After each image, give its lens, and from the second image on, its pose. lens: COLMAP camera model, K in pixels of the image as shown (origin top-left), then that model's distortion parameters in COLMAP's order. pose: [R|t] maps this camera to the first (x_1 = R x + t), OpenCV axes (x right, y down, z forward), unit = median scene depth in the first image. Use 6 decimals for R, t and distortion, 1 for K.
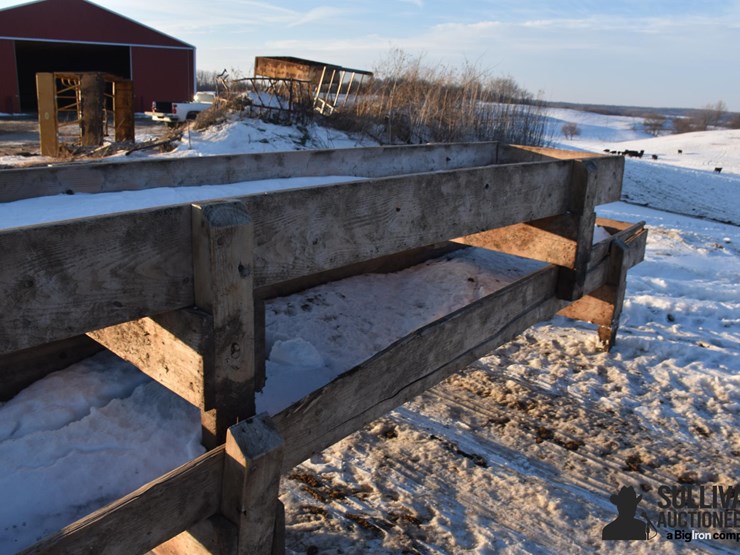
lens RADIAL K [[652.3, 0, 370.0], [0, 652.3, 277.5], [0, 0, 1]] dist [-0.150456, 0.100976]
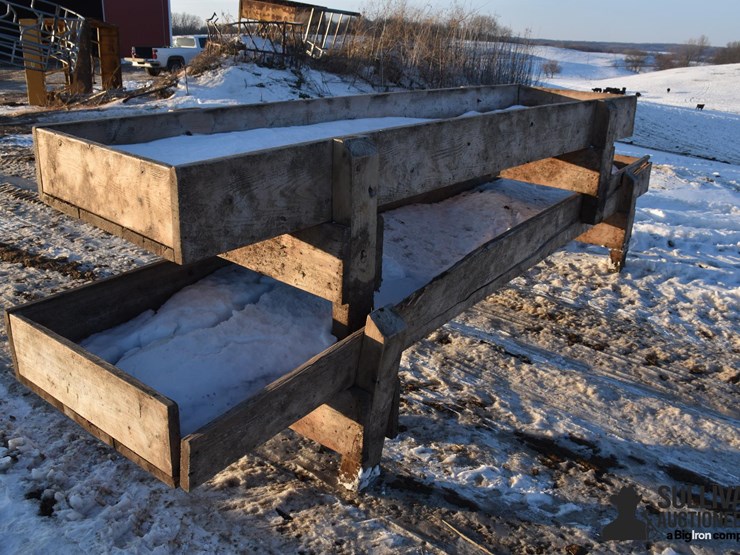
lens RADIAL K [[656.9, 0, 369.0], [0, 656.9, 278.8], [0, 0, 1]] dist [-0.152304, 0.112798]
pose [[0.999315, -0.025835, 0.026496, -0.148230], [0.023452, 0.995966, 0.086612, 0.029337], [-0.028627, -0.085931, 0.995890, -0.174452]]
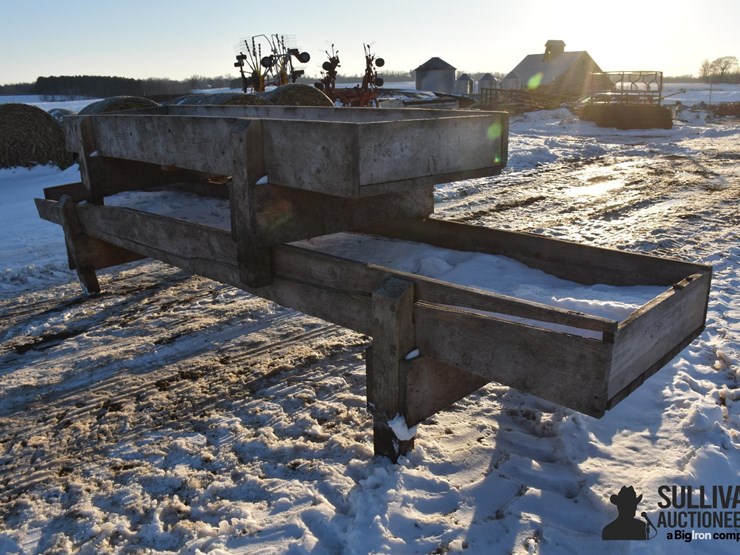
lens RADIAL K [[654.9, 0, 369.1], [0, 654.9, 281.5], [0, 0, 1]] dist [-0.151983, 0.101794]
pose [[-0.121350, 0.260462, -0.957828, 1.397649], [-0.251399, 0.925432, 0.283503, -0.315847], [0.960246, 0.275199, -0.046821, 1.482963]]
